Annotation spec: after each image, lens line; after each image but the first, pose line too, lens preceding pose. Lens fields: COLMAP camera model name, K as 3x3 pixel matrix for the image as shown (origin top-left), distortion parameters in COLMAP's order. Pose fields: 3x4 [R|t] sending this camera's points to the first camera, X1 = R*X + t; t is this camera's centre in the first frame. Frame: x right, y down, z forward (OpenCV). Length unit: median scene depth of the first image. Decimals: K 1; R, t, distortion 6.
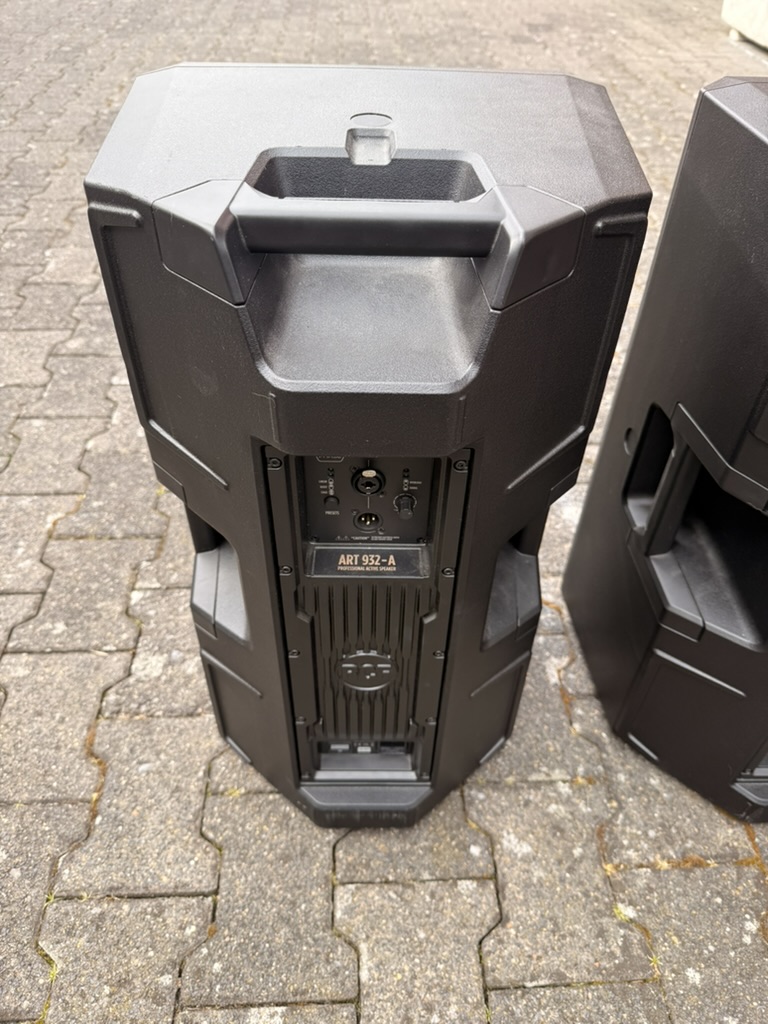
lens RADIAL K [[722.5, 0, 379.1], [0, 722.5, 515.5], [0, 0, 1]] dist [-0.005844, -0.003782]
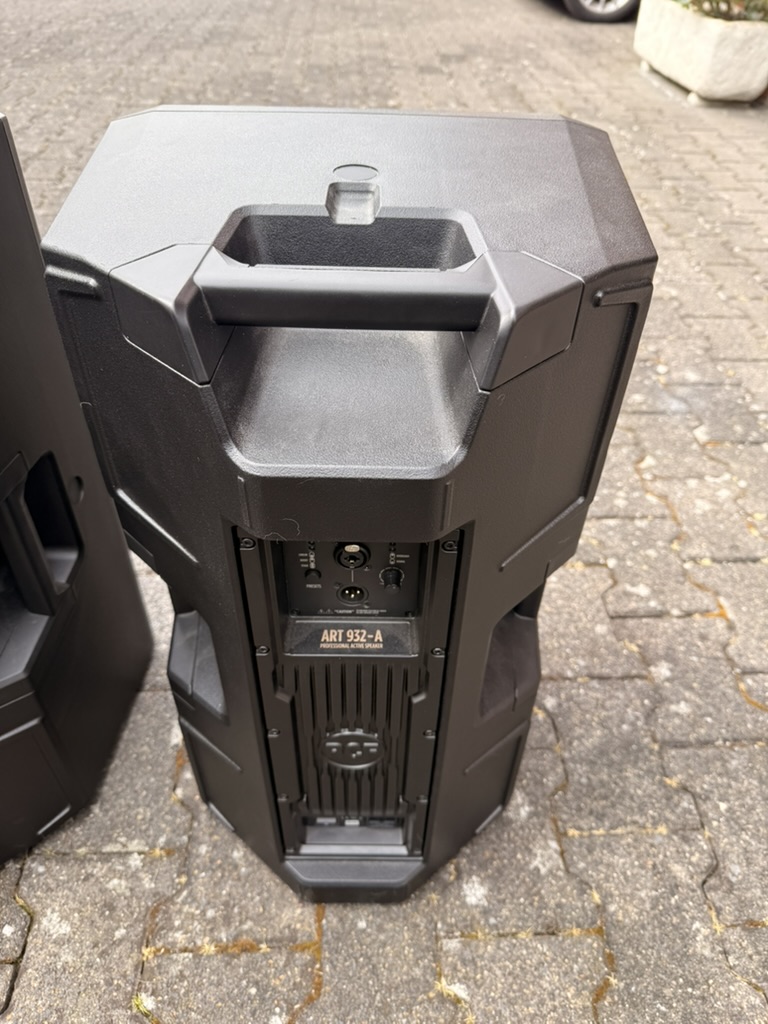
lens RADIAL K [[721.2, 0, 379.8], [0, 721.2, 515.8], [0, 0, 1]] dist [0.010195, -0.020624]
pose [[0.999973, 0.004745, -0.005655, 0.024781], [-0.004856, 0.999794, -0.019705, -0.076810], [0.005560, 0.019732, 0.999790, 0.066035]]
